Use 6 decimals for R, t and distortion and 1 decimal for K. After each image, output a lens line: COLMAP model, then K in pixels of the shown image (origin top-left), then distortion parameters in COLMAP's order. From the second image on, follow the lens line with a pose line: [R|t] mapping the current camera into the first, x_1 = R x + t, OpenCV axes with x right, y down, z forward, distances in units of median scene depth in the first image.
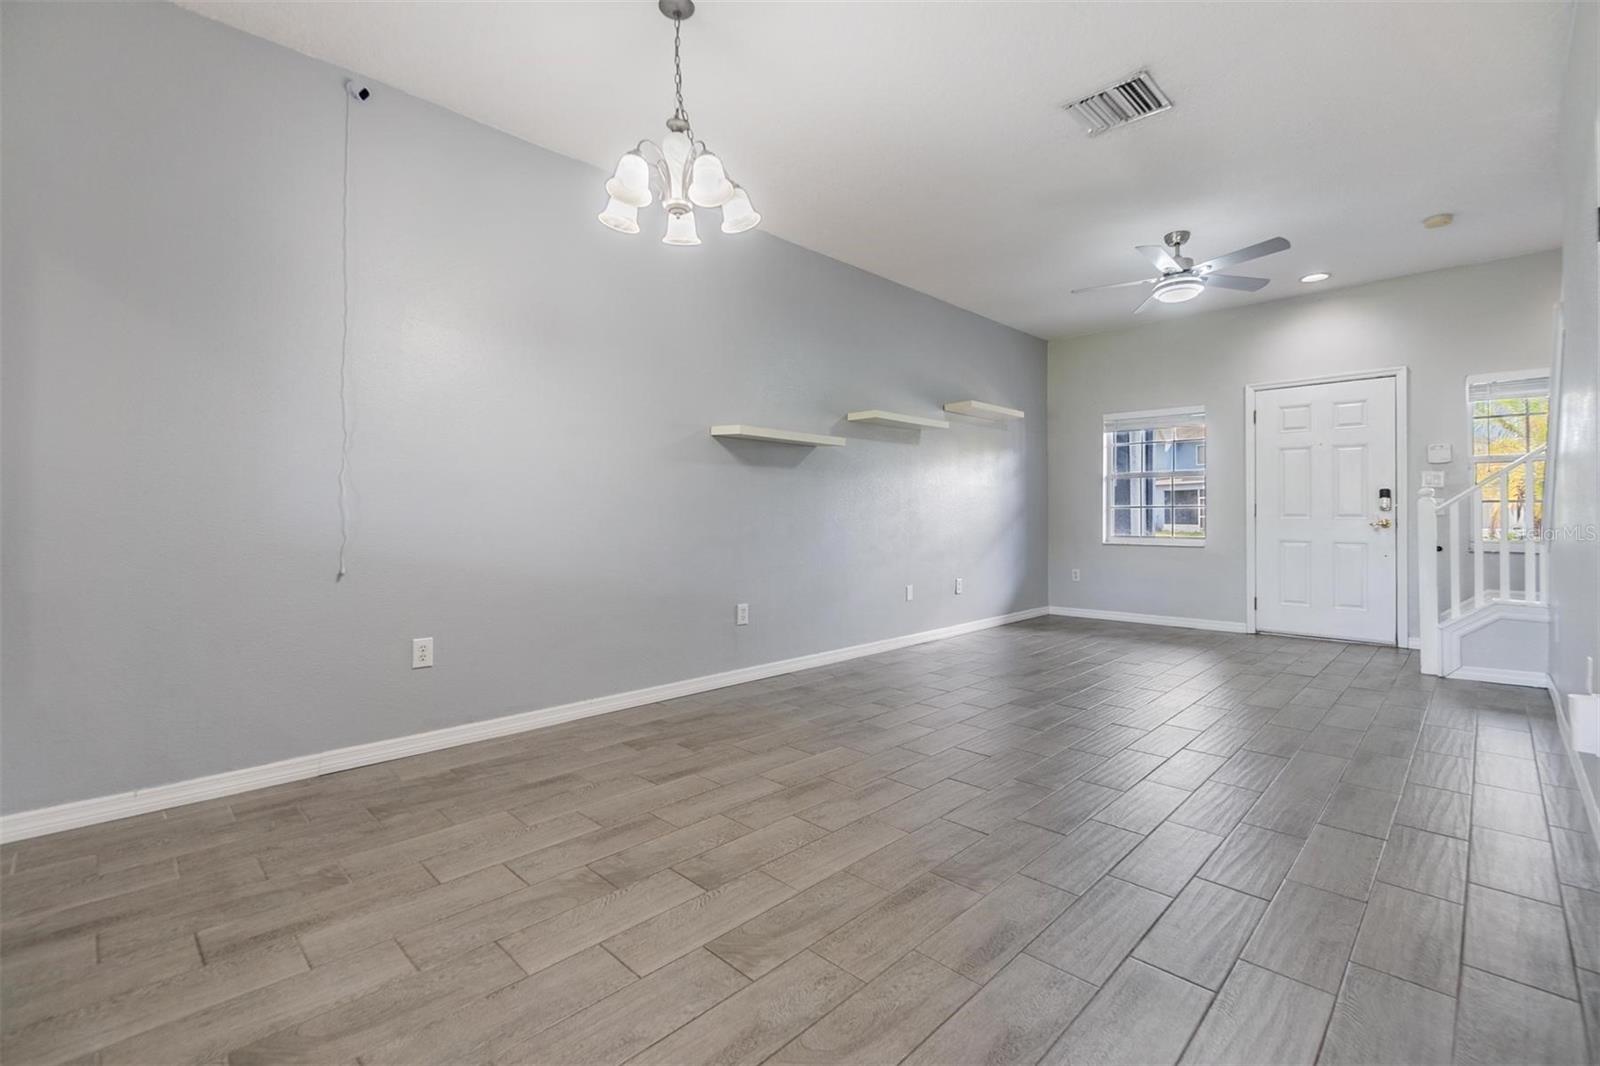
lens RADIAL K [[703.7, 0, 794.0], [0, 703.7, 506.2], [0, 0, 1]] dist [-0.002441, -0.000552]
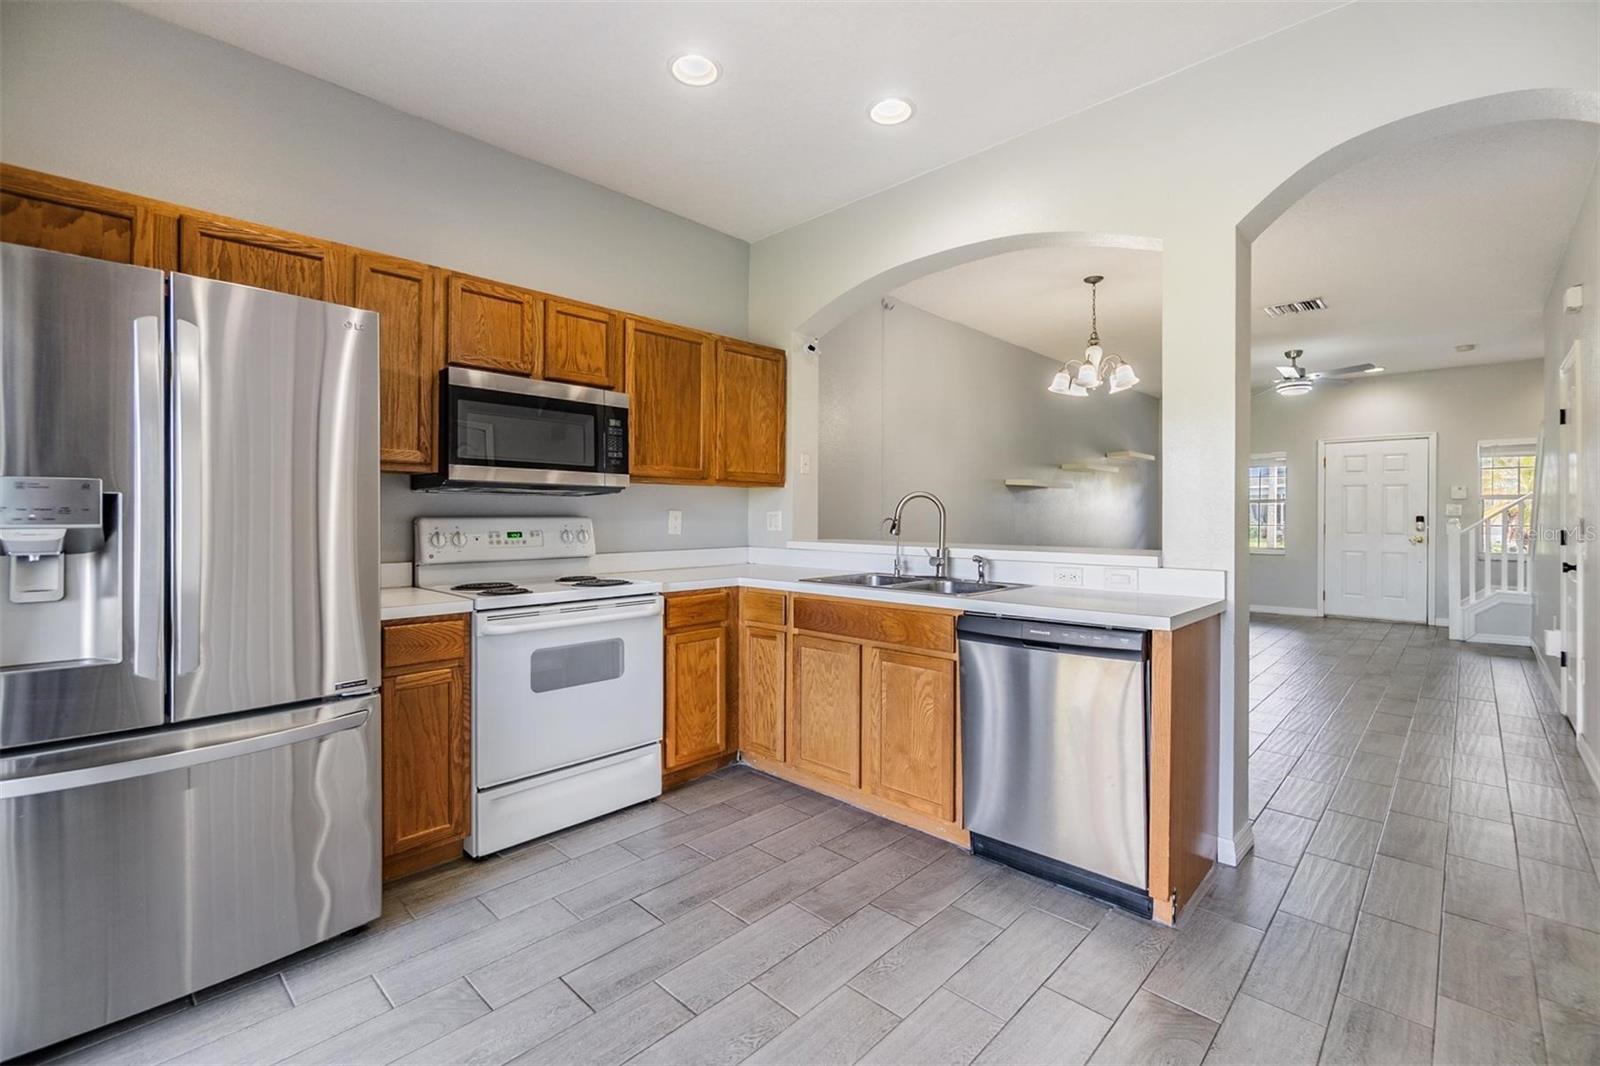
lens RADIAL K [[697.2, 0, 793.6], [0, 697.2, 516.7], [0, 0, 1]] dist [-0.002677, -0.000075]
pose [[0.999954, 0.001521, 0.009470, -0.720422], [-0.001633, 0.999929, 0.011815, -0.058858], [-0.009451, -0.011830, 0.999885, -0.654845]]
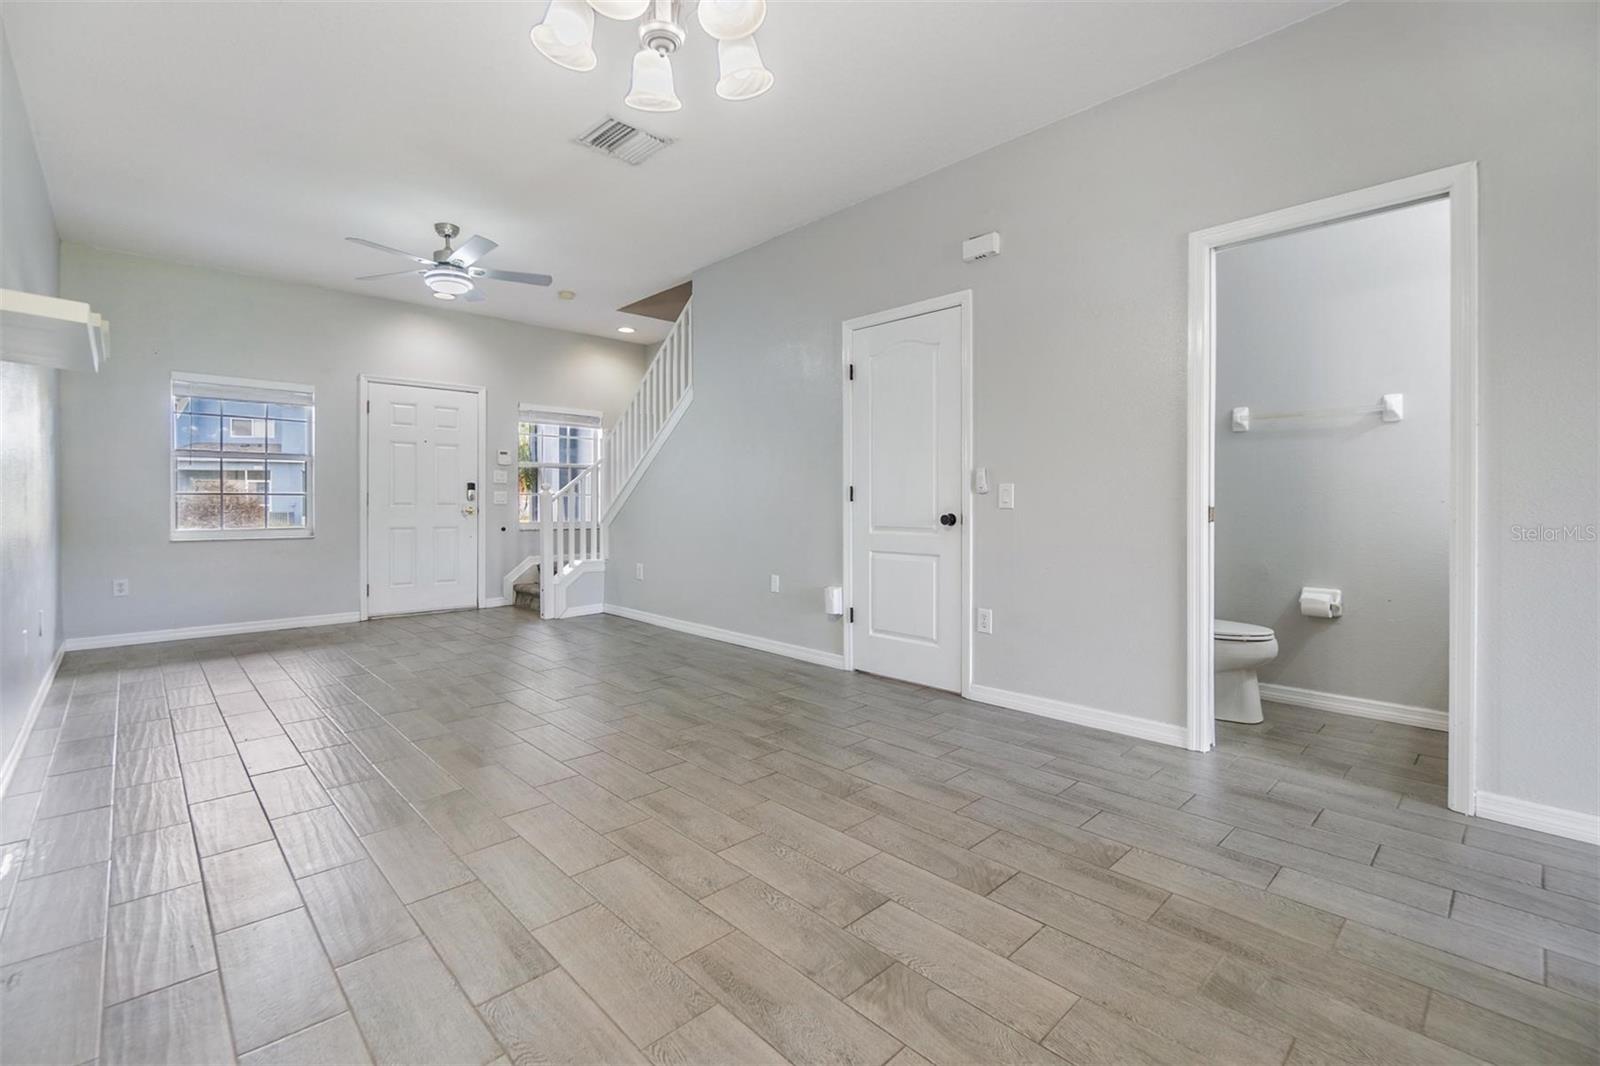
lens RADIAL K [[703.7, 0, 794.0], [0, 703.7, 506.2], [0, 0, 1]] dist [-0.002441, -0.000552]
pose [[0.030802, -0.003192, 0.999520, -0.591870], [-0.012936, 0.999910, 0.003592, 0.007608], [-0.999442, -0.013040, 0.030758, 0.610008]]
